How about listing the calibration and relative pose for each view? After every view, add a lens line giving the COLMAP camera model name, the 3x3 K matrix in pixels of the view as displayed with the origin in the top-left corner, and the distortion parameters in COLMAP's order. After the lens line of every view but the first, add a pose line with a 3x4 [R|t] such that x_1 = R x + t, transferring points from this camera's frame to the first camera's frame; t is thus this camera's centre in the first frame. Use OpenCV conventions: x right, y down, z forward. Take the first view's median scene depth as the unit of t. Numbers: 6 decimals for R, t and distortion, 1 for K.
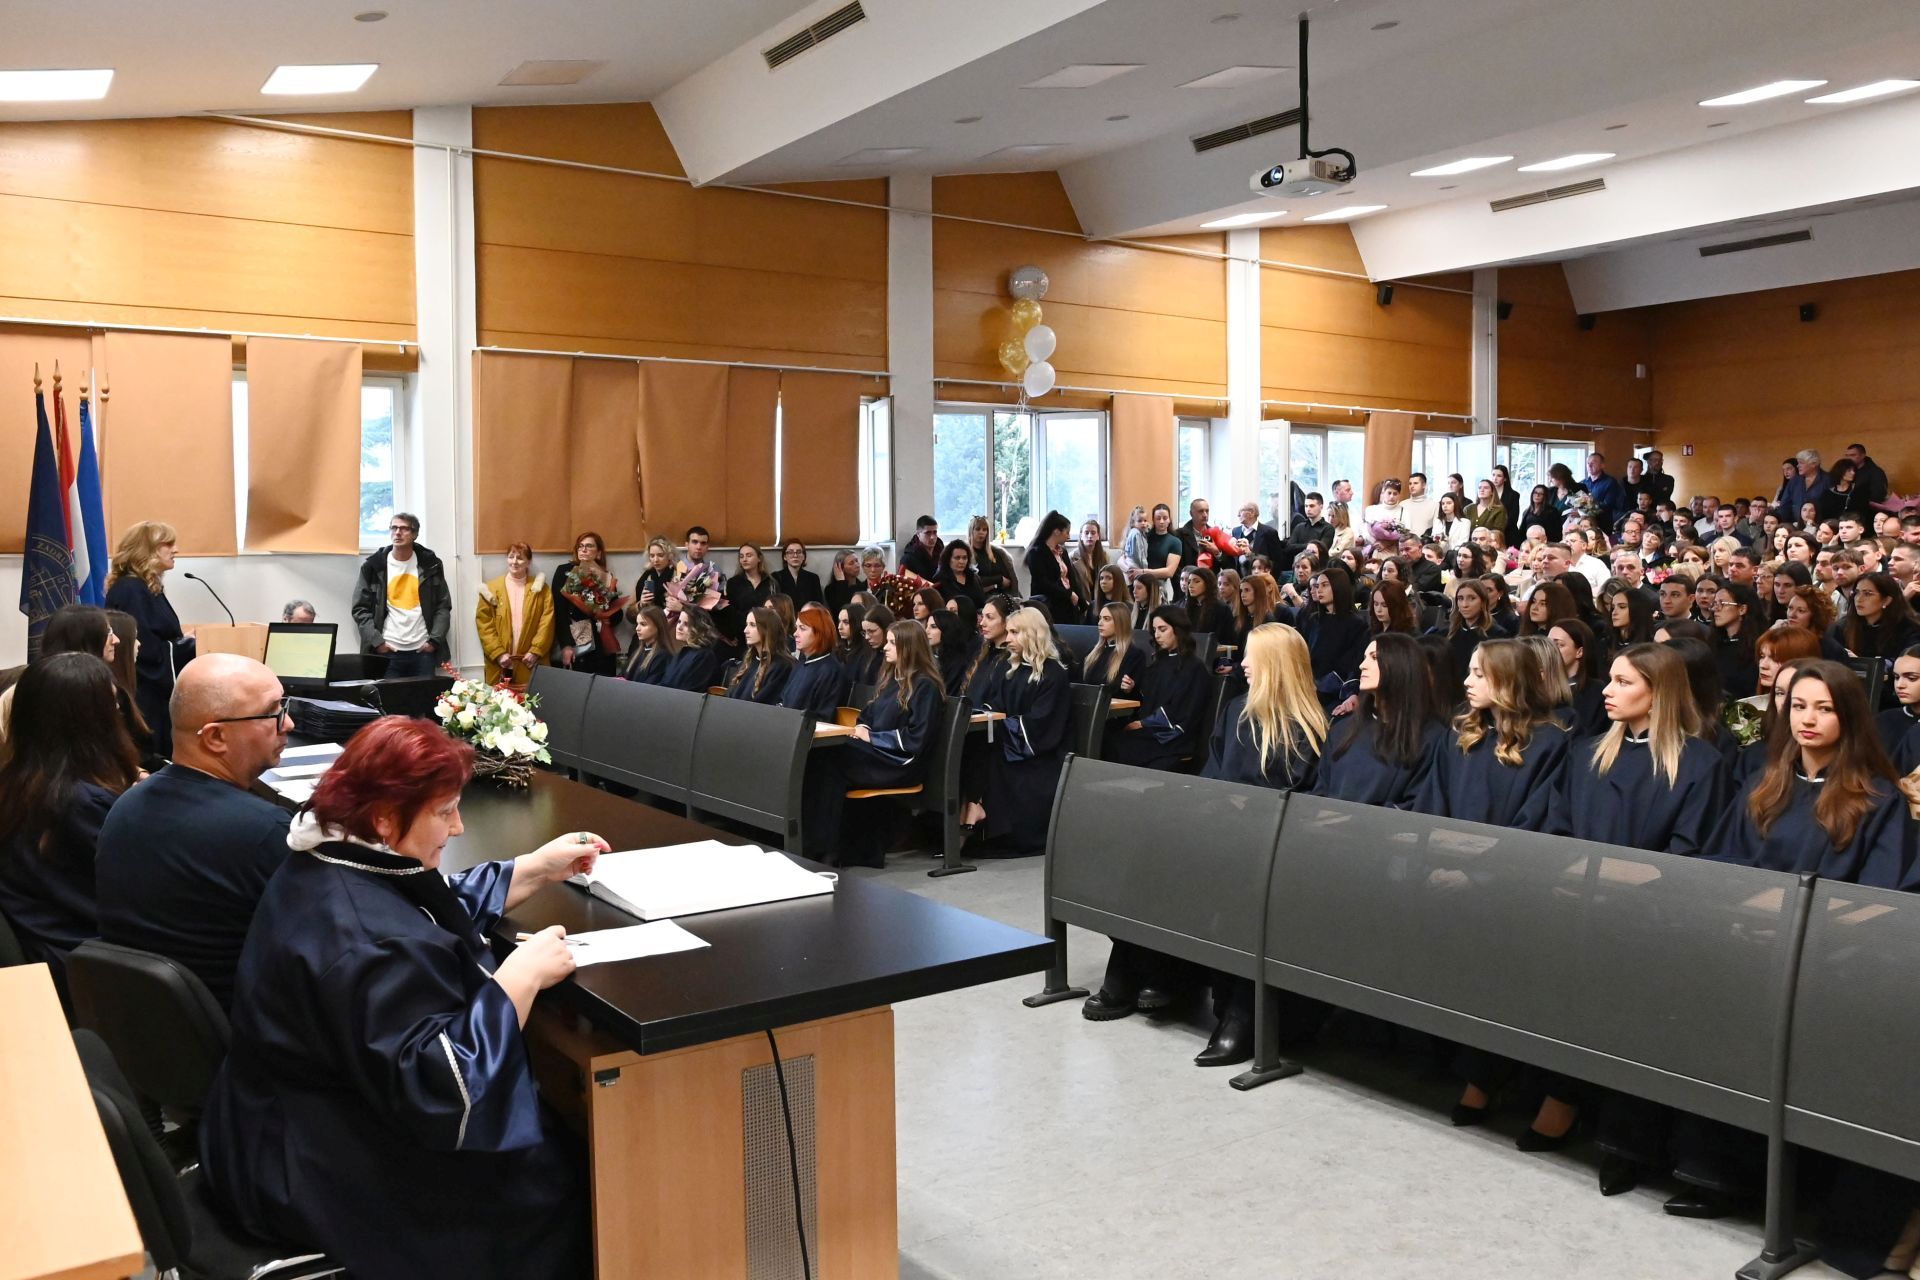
lens RADIAL K [[1588.4, 0, 960.0], [0, 1588.4, 640.0], [0, 0, 1]] dist [-0.081379, 0.061380]
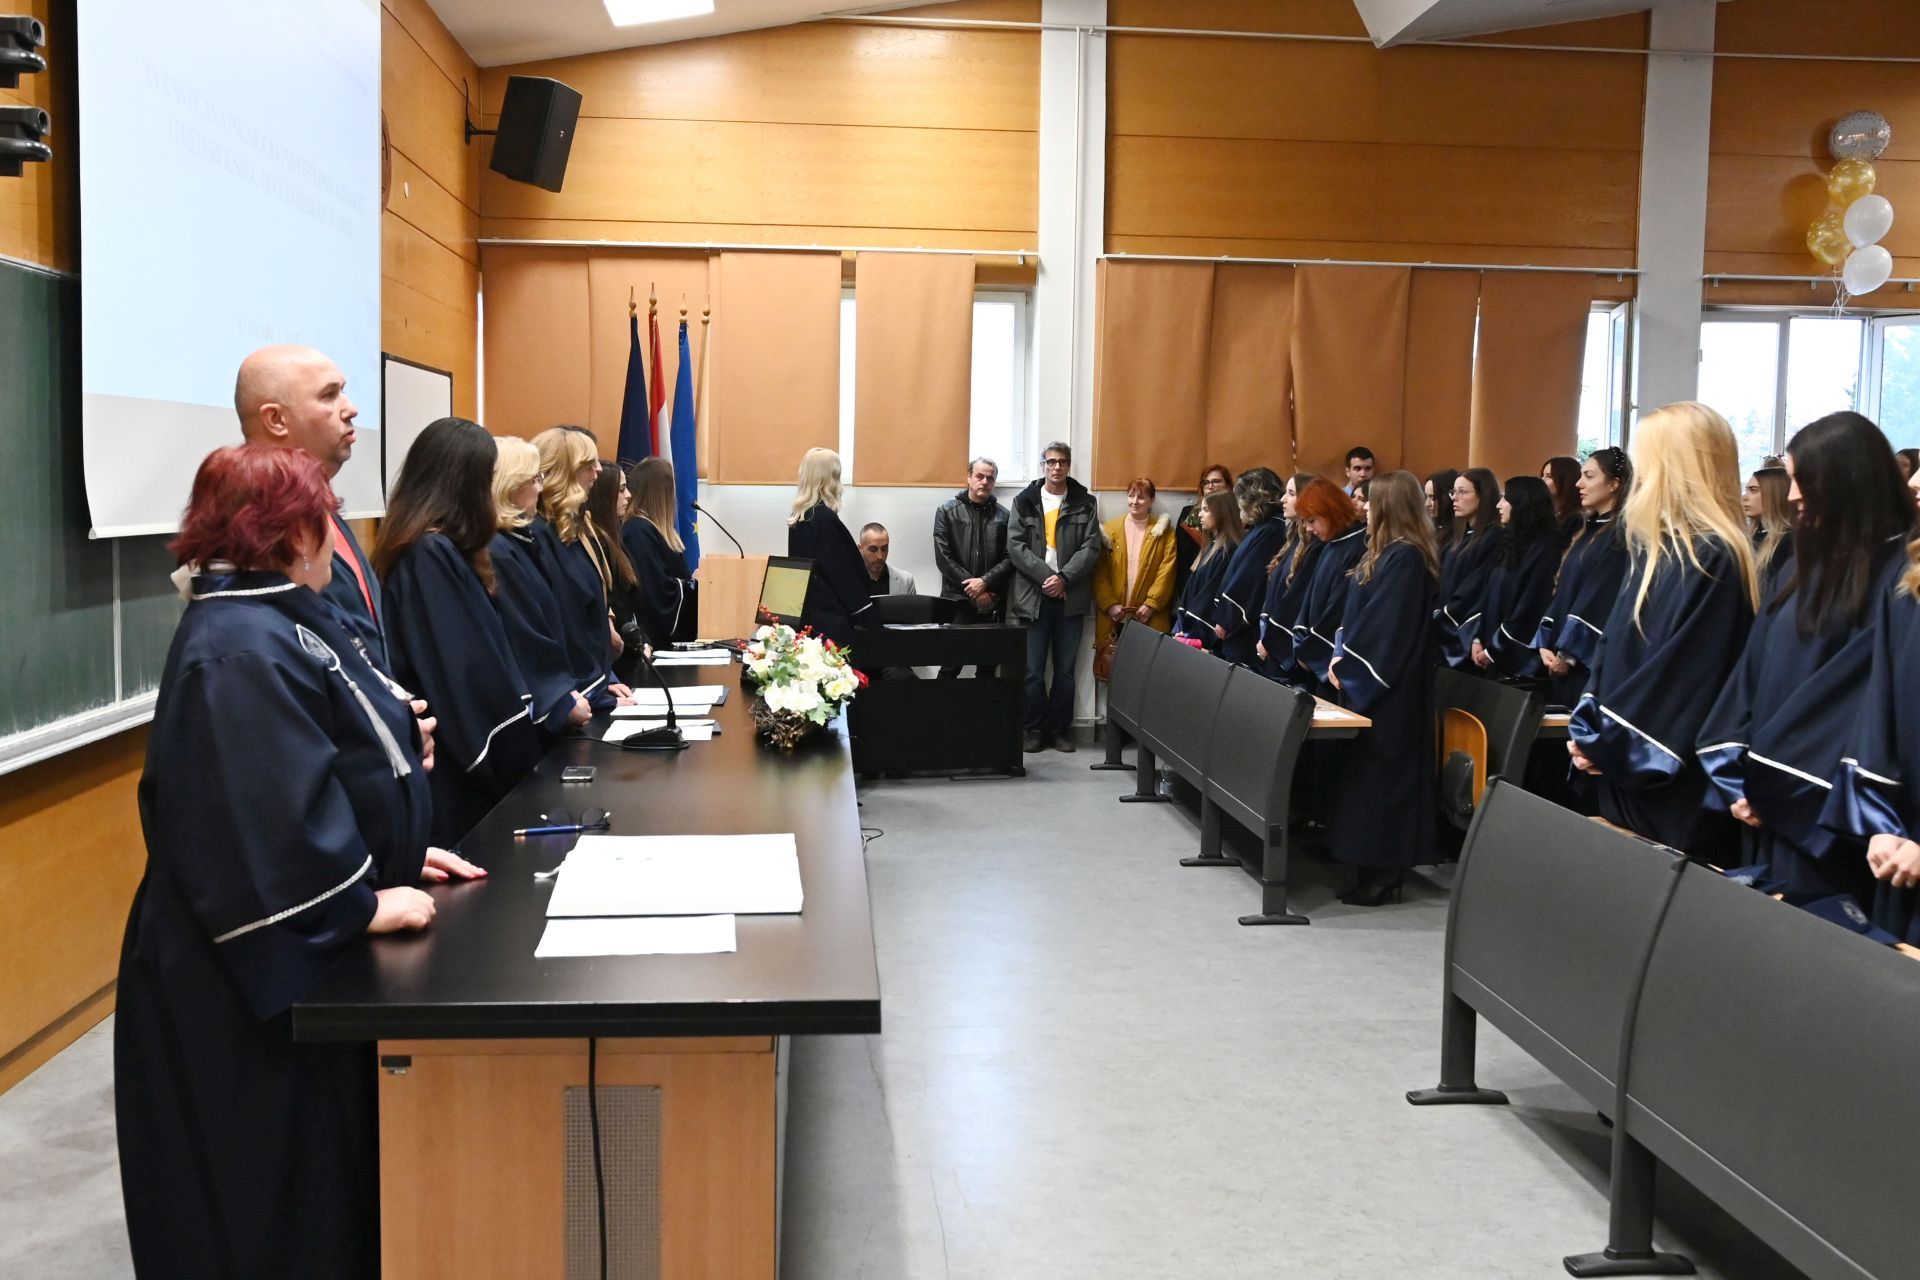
lens RADIAL K [[1837.3, 0, 960.0], [0, 1837.3, 640.0], [0, 0, 1]] dist [-0.036626, 0.067849]
pose [[0.853718, 0.065816, -0.516560, 0.167094], [-0.053318, 0.997815, 0.039016, -0.006754], [0.517999, -0.005767, 0.855362, 0.078231]]
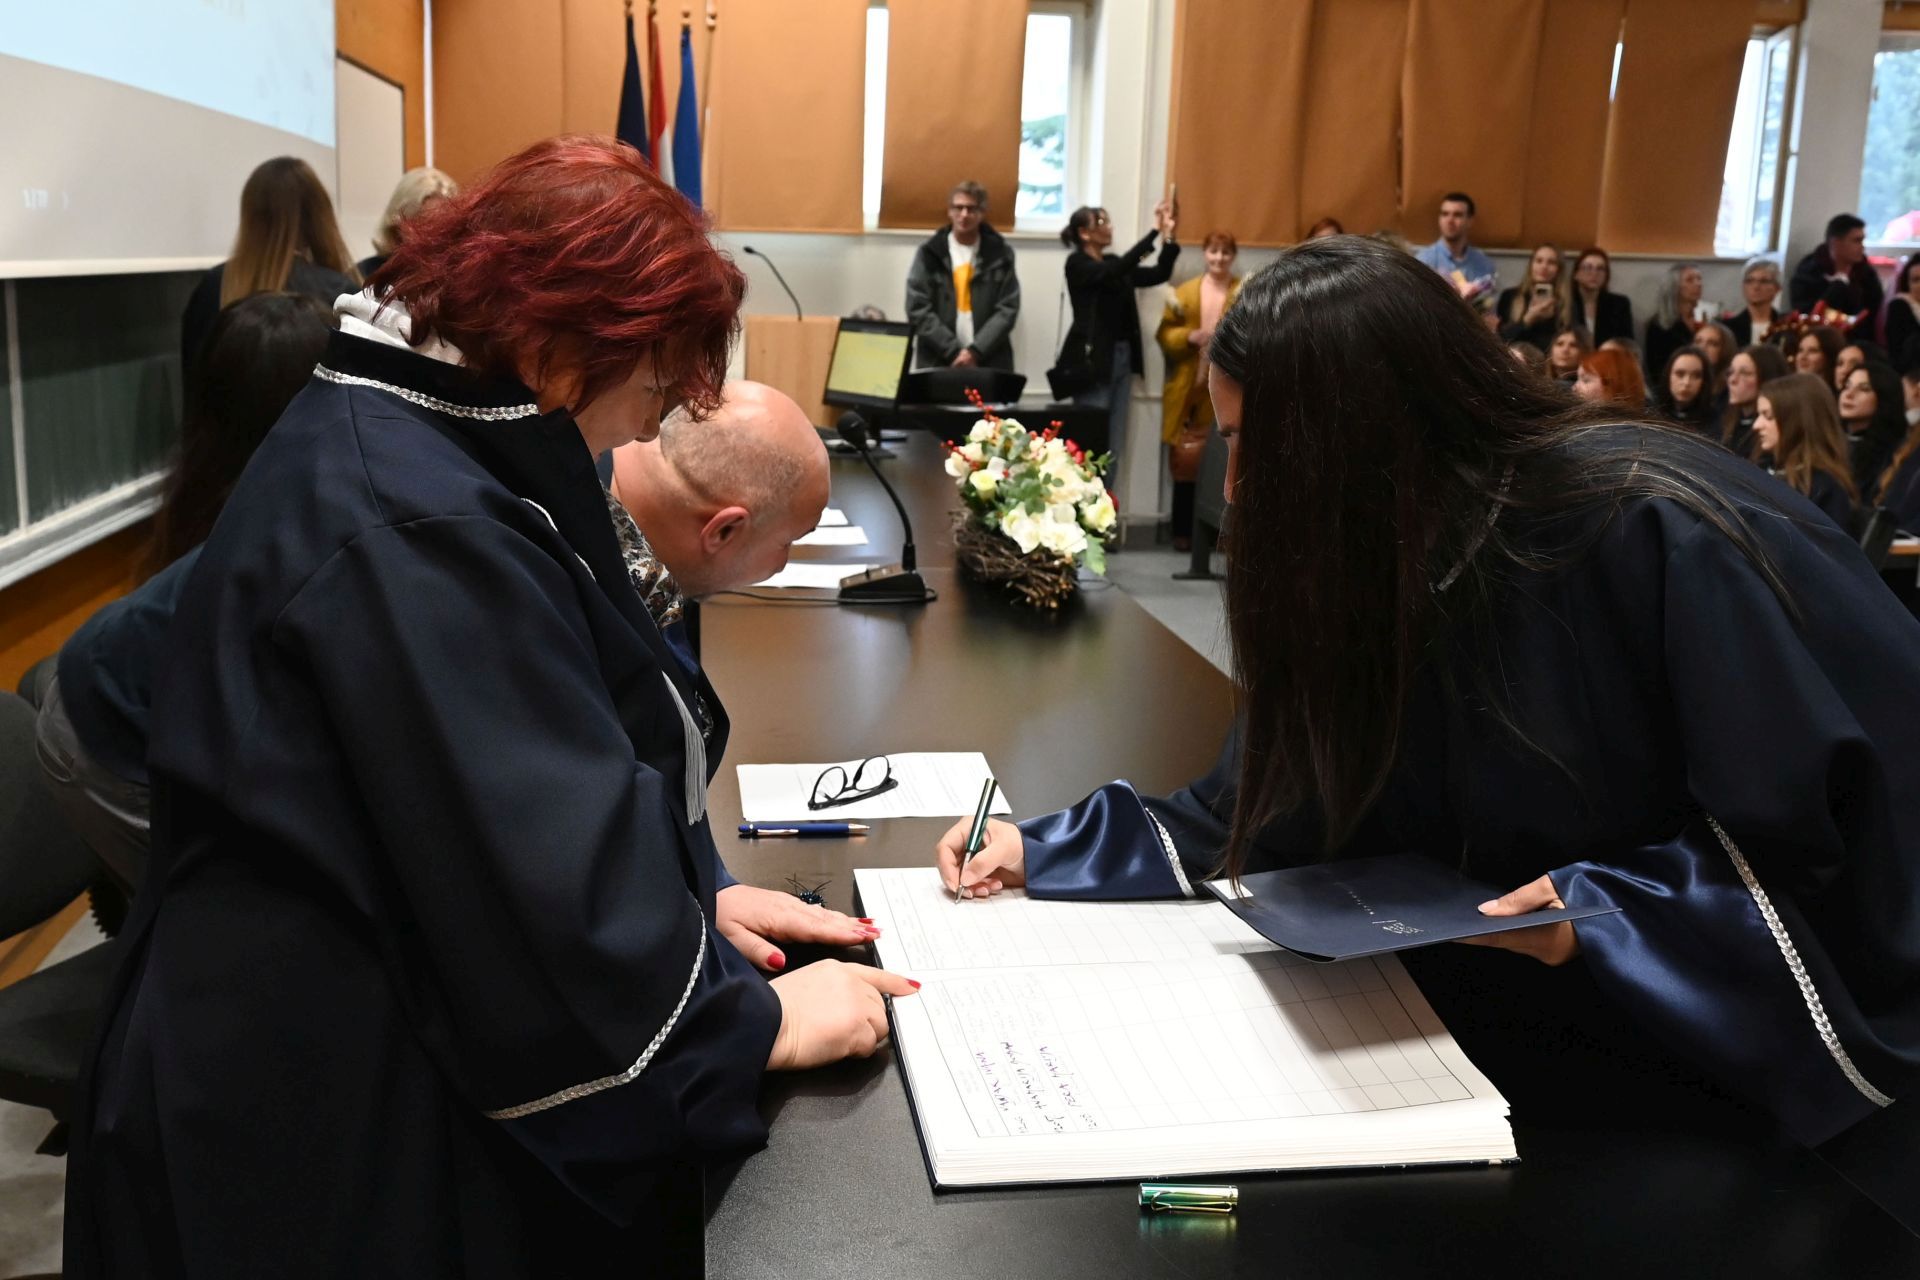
lens RADIAL K [[1736.0, 0, 870.1], [0, 1736.0, 629.2], [0, 0, 1]] dist [-0.013507, 0.021179]
pose [[0.871968, 0.136216, -0.470232, -0.012501], [-0.064954, 0.984210, 0.164658, -0.001393], [0.485236, -0.113033, 0.867047, 0.192998]]
